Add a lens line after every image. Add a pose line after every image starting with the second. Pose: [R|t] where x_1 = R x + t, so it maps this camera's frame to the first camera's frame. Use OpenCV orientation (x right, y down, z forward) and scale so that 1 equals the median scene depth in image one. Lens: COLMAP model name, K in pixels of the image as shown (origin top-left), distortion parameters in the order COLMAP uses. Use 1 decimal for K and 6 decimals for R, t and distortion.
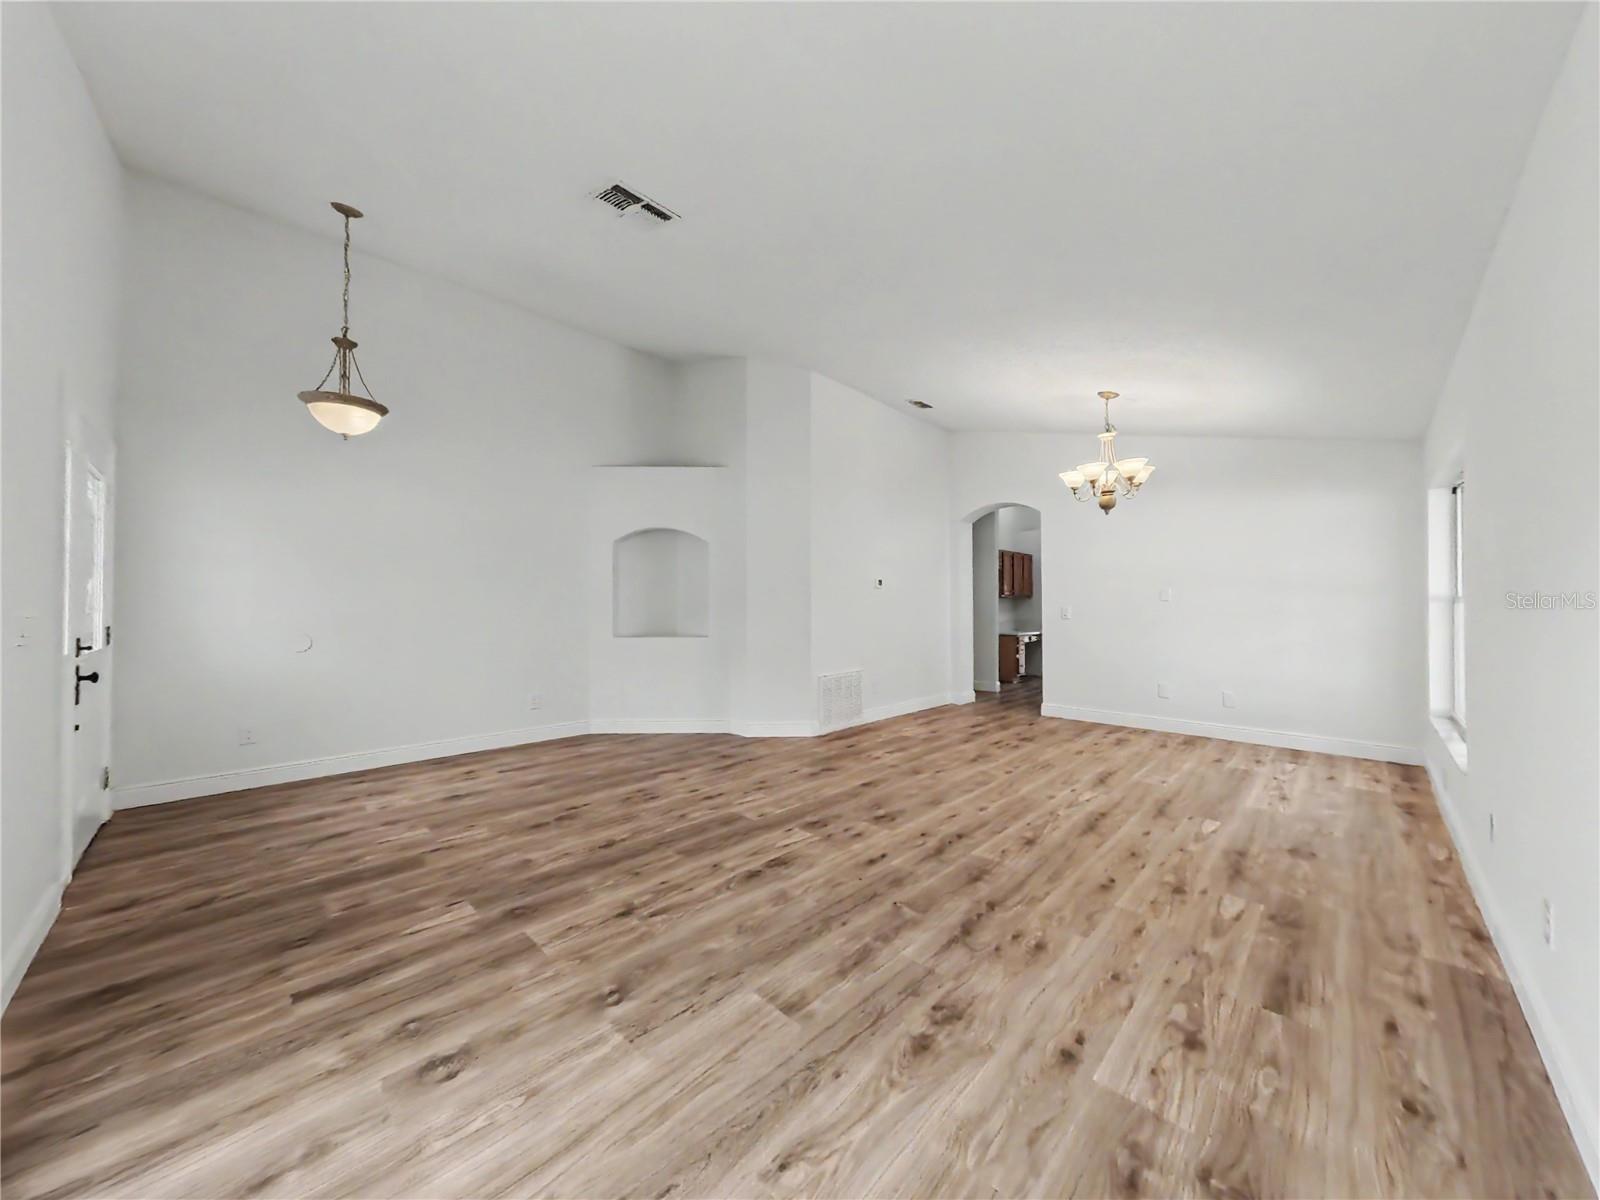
lens RADIAL K [[576.5, 0, 794.1], [0, 576.5, 596.6], [0, 0, 1]] dist [0.002415, -0.000079]
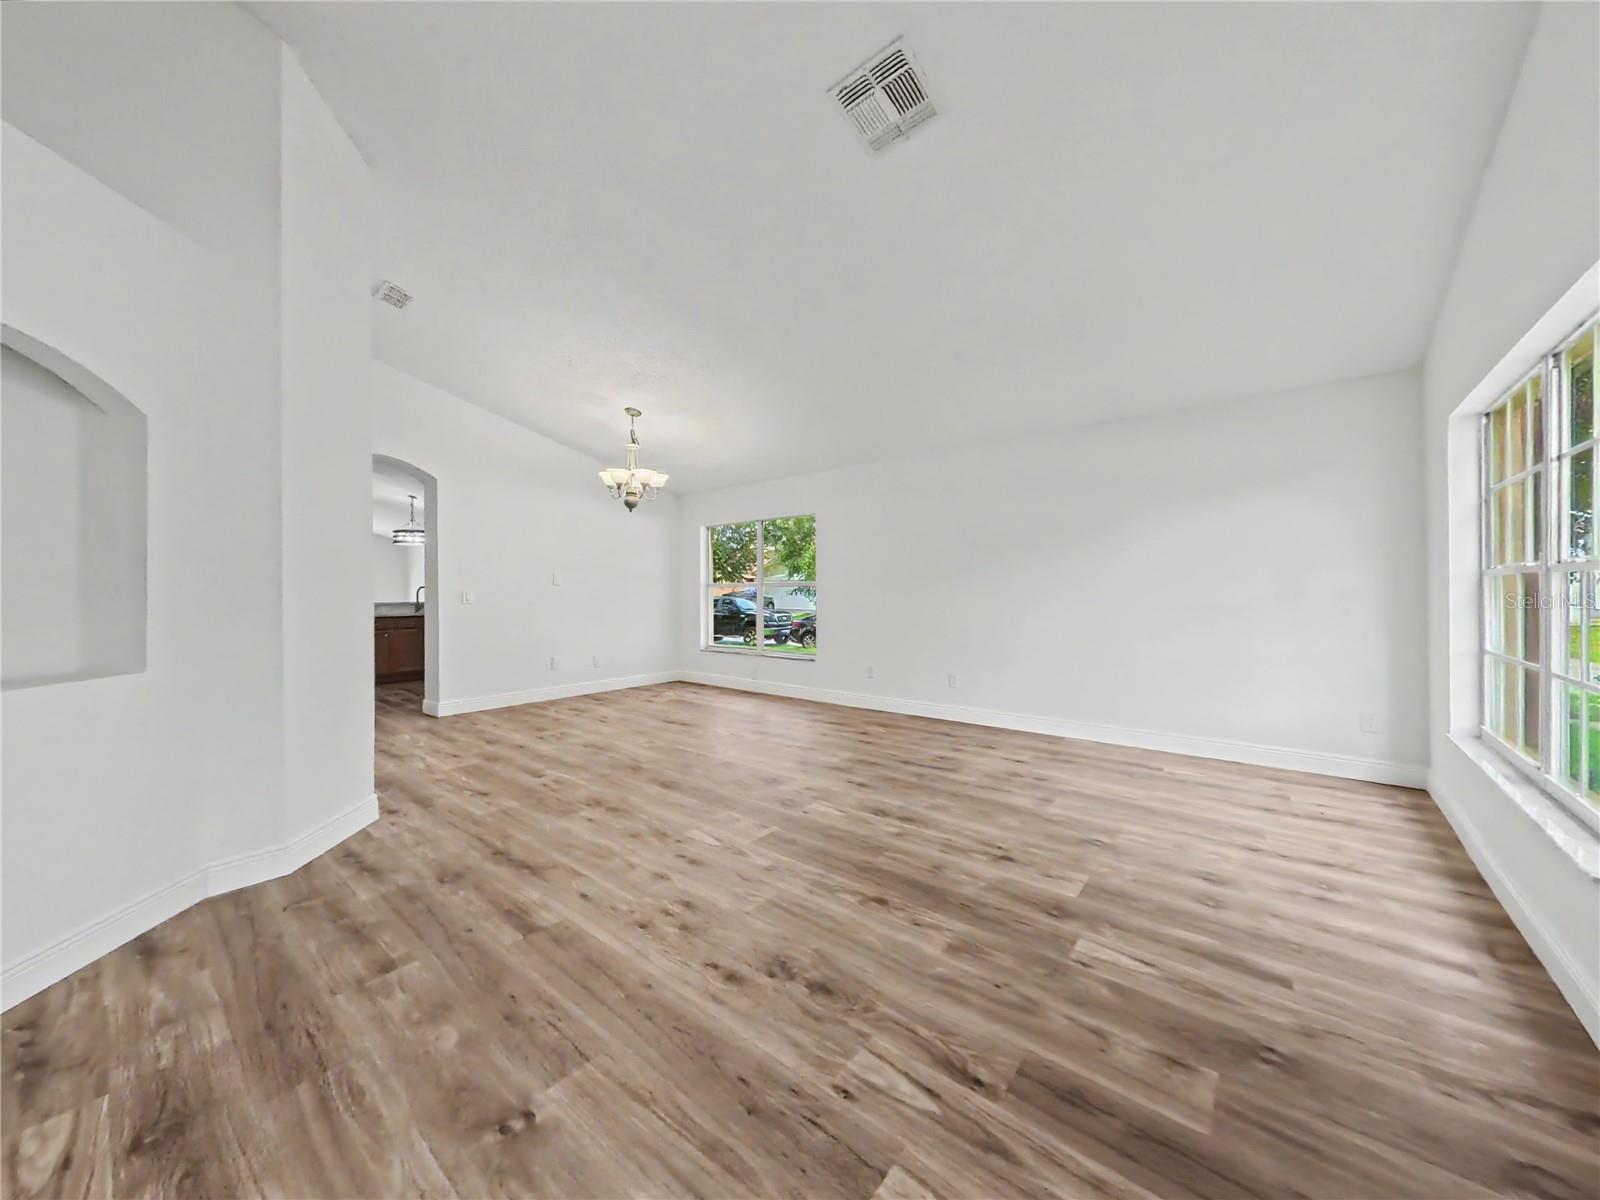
lens RADIAL K [[576.5, 0, 802.5], [0, 576.5, 594.7], [0, 0, 1]] dist [0.002415, -0.000079]
pose [[-0.088120, -0.004280, 0.996101, -1.367133], [-0.009529, 0.999949, 0.003454, 0.028822], [-0.996064, -0.009188, -0.088156, 1.484715]]
